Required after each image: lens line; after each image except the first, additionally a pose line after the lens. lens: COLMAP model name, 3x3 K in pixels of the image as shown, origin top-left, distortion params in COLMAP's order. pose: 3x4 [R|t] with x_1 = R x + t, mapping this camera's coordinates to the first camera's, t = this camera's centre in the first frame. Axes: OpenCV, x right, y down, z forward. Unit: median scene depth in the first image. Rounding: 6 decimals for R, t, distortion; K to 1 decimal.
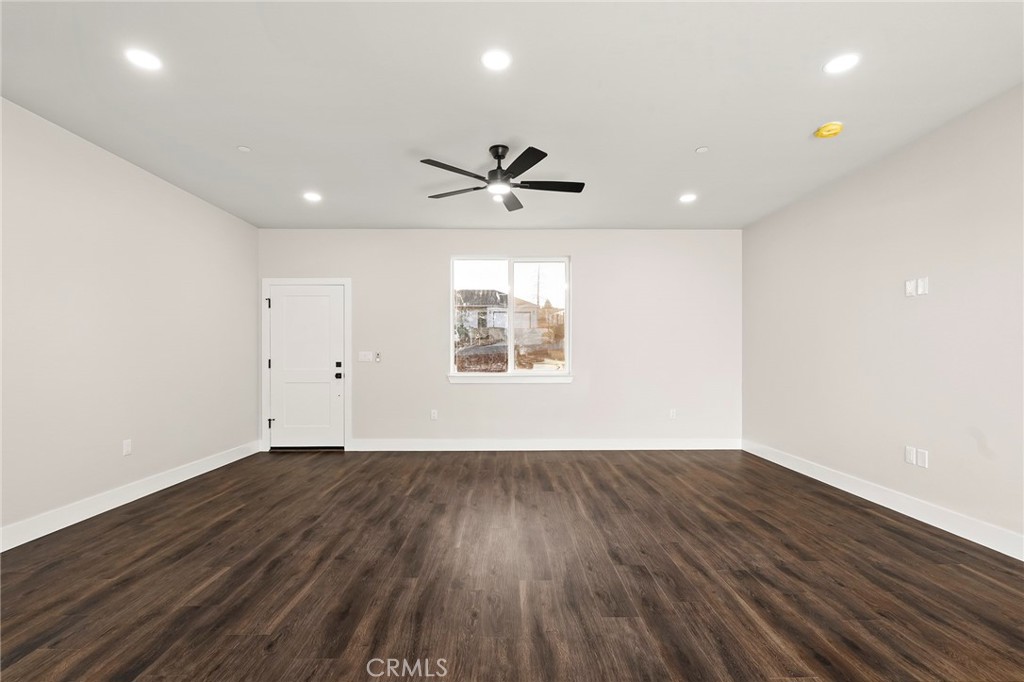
lens RADIAL K [[453.2, 0, 509.7], [0, 453.2, 353.1], [0, 0, 1]] dist [-0.000776, -0.000155]
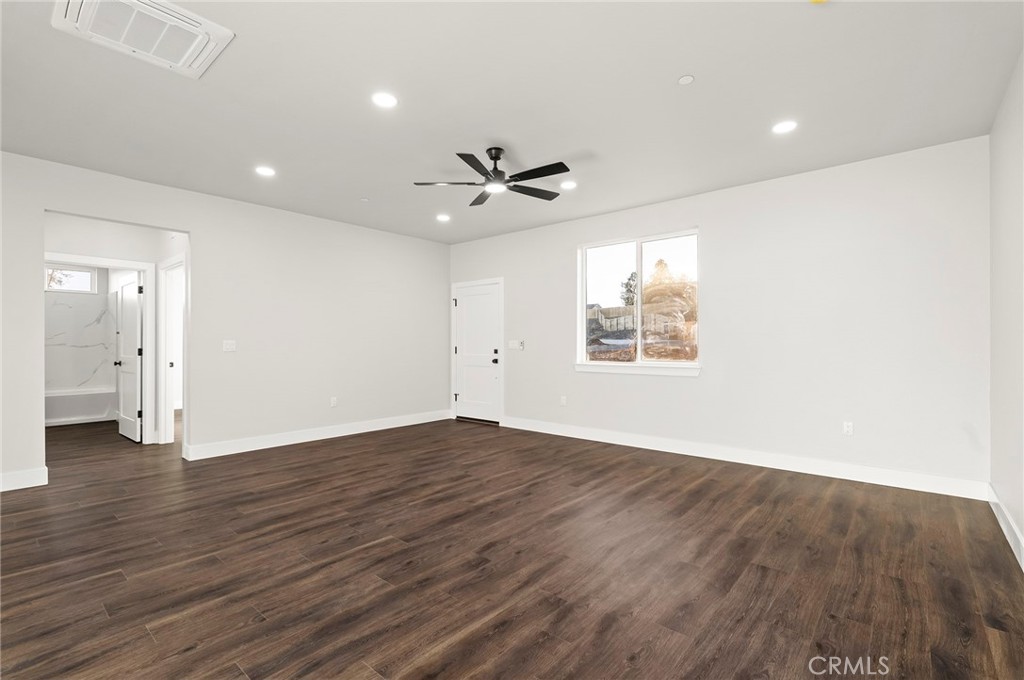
lens RADIAL K [[461.9, 0, 512.0], [0, 461.9, 340.0], [0, 0, 1]] dist [-0.001310, 0.000128]
pose [[0.753024, -0.005008, -0.657974, 0.747426], [0.003950, 0.999987, -0.003090, -0.001320], [0.657981, -0.000272, 0.753034, 0.214979]]
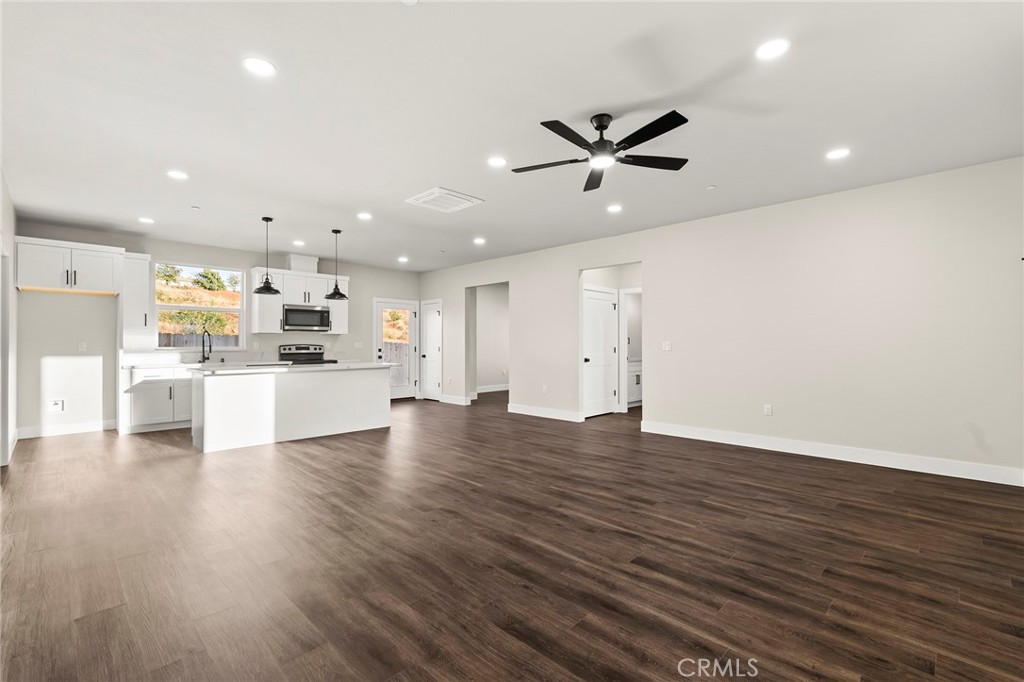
lens RADIAL K [[455.9, 0, 512.0], [0, 455.9, 341.0], [0, 0, 1]] dist [-0.000515, 0.000551]
pose [[-0.706961, -0.004293, -0.707239, 0.776435], [0.007104, 0.999888, -0.013170, 0.009191], [0.707217, -0.014334, -0.706851, 1.573319]]
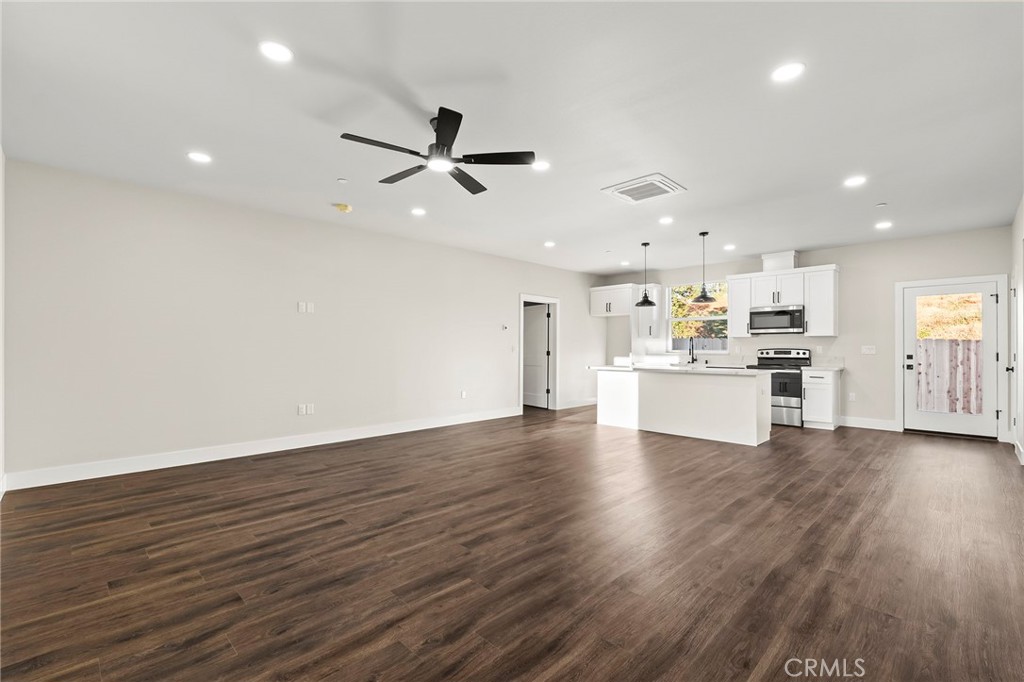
lens RADIAL K [[453.2, 0, 509.7], [0, 453.2, 353.1], [0, 0, 1]] dist [-0.000776, -0.000155]
pose [[-0.696003, -0.005957, 0.718014, -0.795842], [-0.005667, 0.999980, 0.002803, 0.012019], [-0.718016, -0.002118, -0.696023, 1.583203]]
